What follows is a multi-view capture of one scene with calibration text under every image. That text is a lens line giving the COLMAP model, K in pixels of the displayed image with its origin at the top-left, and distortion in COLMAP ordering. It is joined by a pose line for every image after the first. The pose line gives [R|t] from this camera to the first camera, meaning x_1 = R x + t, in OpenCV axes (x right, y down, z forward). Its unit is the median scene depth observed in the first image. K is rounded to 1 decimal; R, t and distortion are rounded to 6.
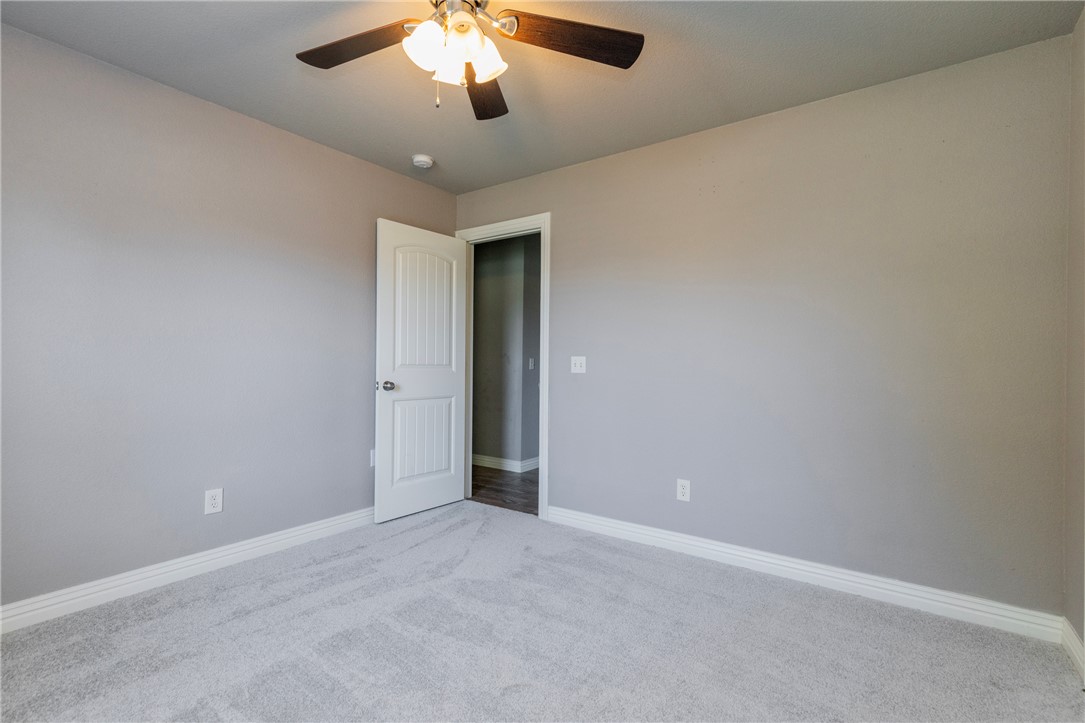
lens RADIAL K [[487.4, 0, 545.9], [0, 487.4, 350.5], [0, 0, 1]] dist [0.012127, 0.000177]
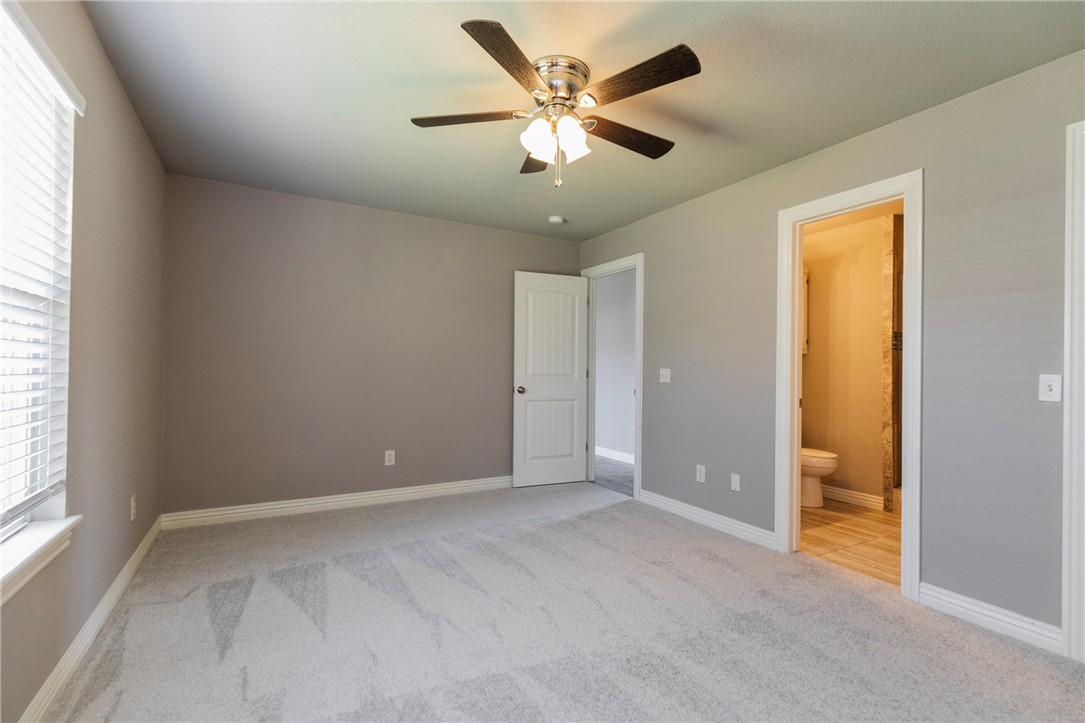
lens RADIAL K [[487.4, 0, 560.5], [0, 487.4, 367.3], [0, 0, 1]] dist [0.012127, 0.000177]
pose [[0.909343, -0.002593, -0.416039, 0.335445], [0.002924, 0.999996, 0.000160, 0.007803], [0.416037, -0.001362, 0.909347, -0.206800]]
